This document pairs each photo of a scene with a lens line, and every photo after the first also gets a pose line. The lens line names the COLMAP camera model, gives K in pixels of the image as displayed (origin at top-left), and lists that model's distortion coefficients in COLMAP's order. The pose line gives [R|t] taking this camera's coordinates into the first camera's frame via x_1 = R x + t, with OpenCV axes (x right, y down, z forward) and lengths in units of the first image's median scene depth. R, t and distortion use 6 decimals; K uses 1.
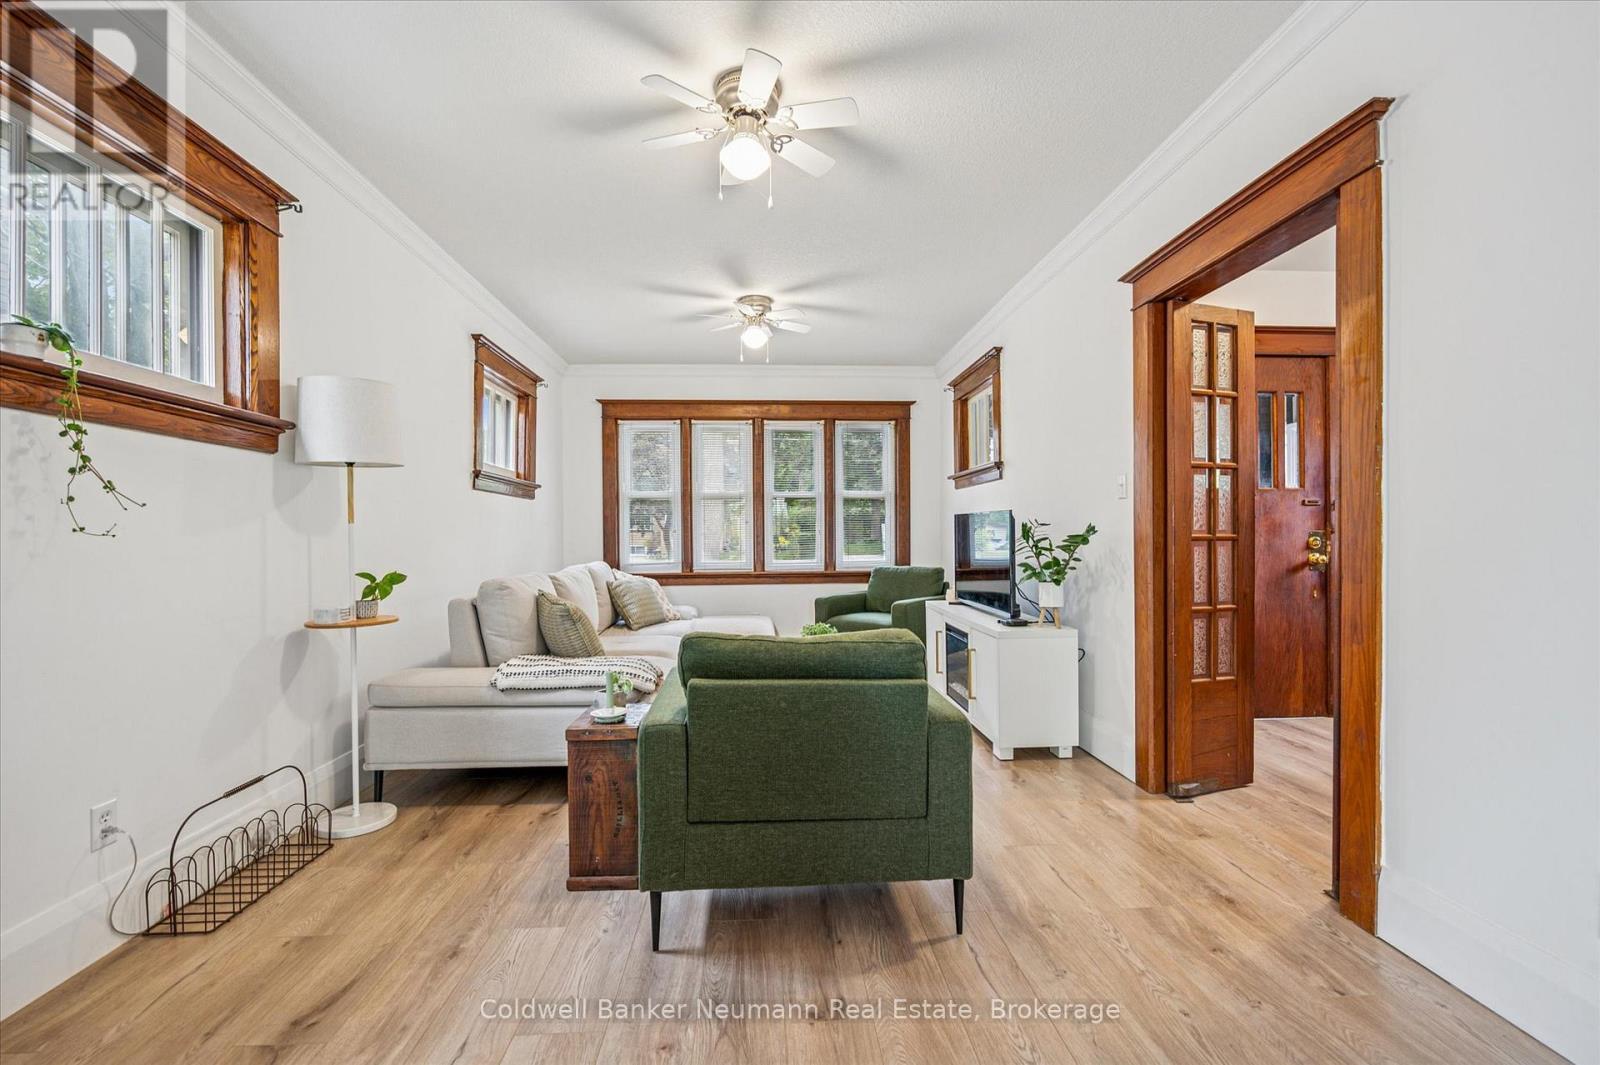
lens RADIAL K [[694.6, 0, 803.9], [0, 694.6, 538.7], [0, 0, 1]] dist [-0.001553, -0.000318]
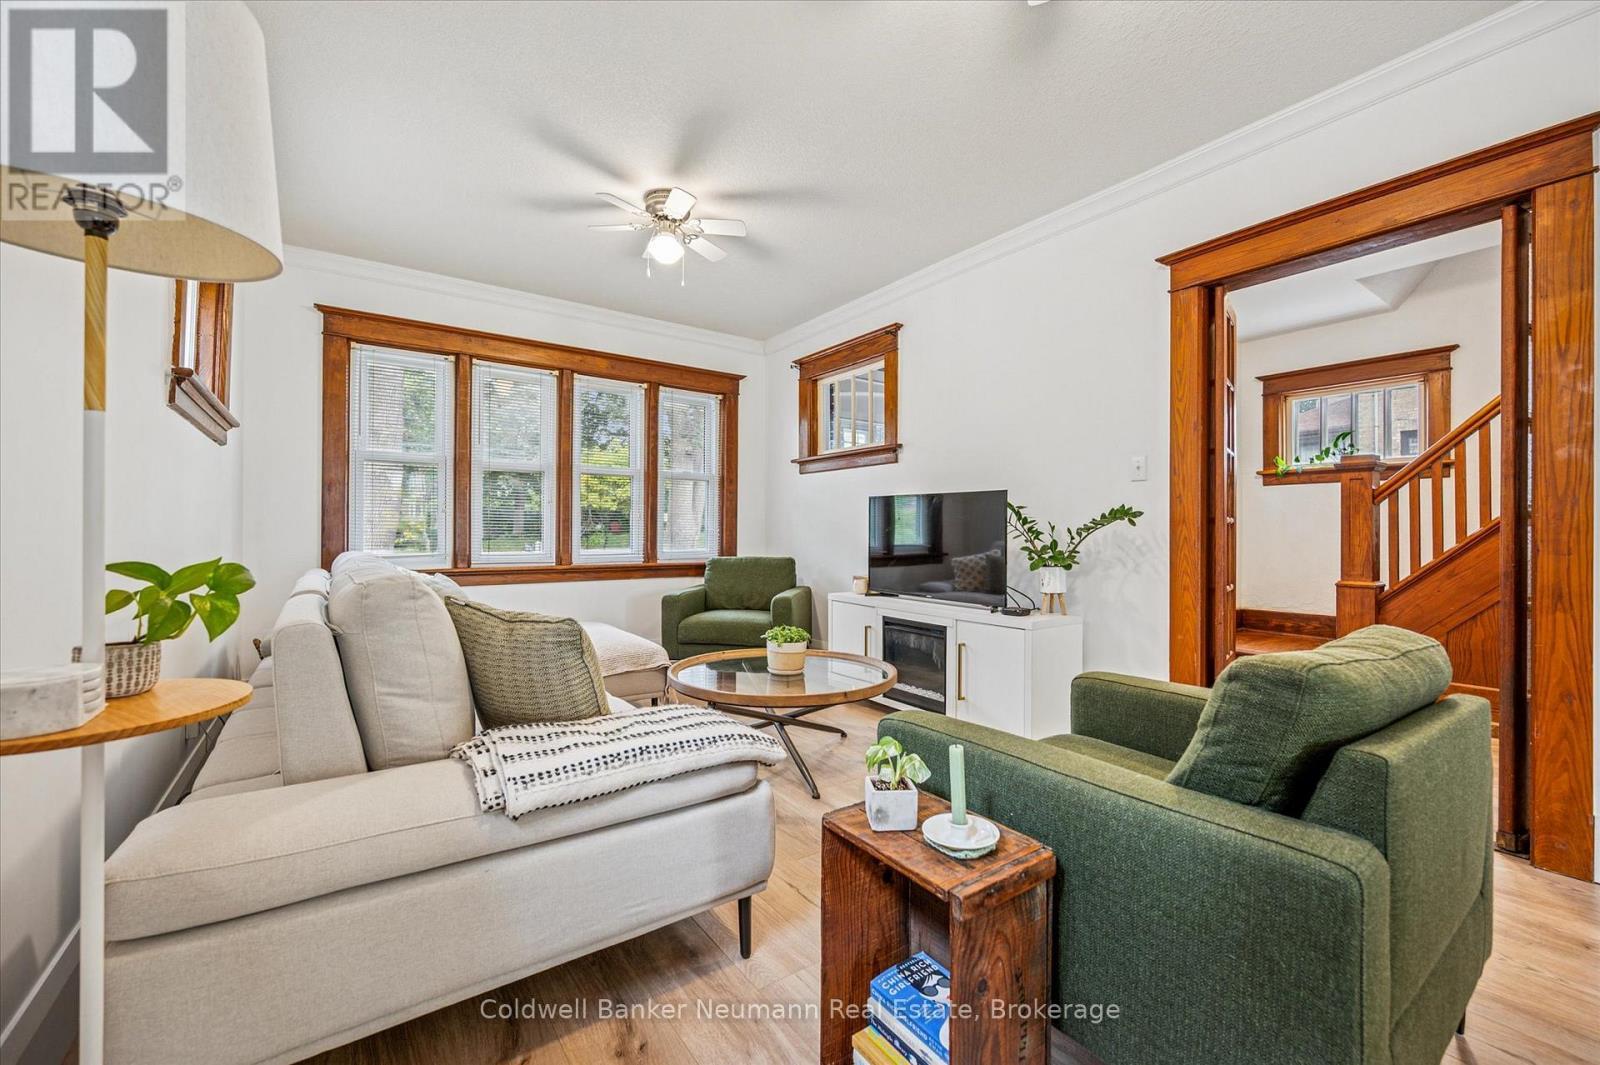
lens RADIAL K [[648.9, 0, 808.3], [0, 648.9, 528.9], [0, 0, 1]] dist [-0.002281, -0.000225]
pose [[0.845938, 0.014702, 0.533078, -0.391190], [-0.008374, 0.999863, -0.014287, 0.025482], [-0.533215, 0.007622, 0.845946, 0.415960]]
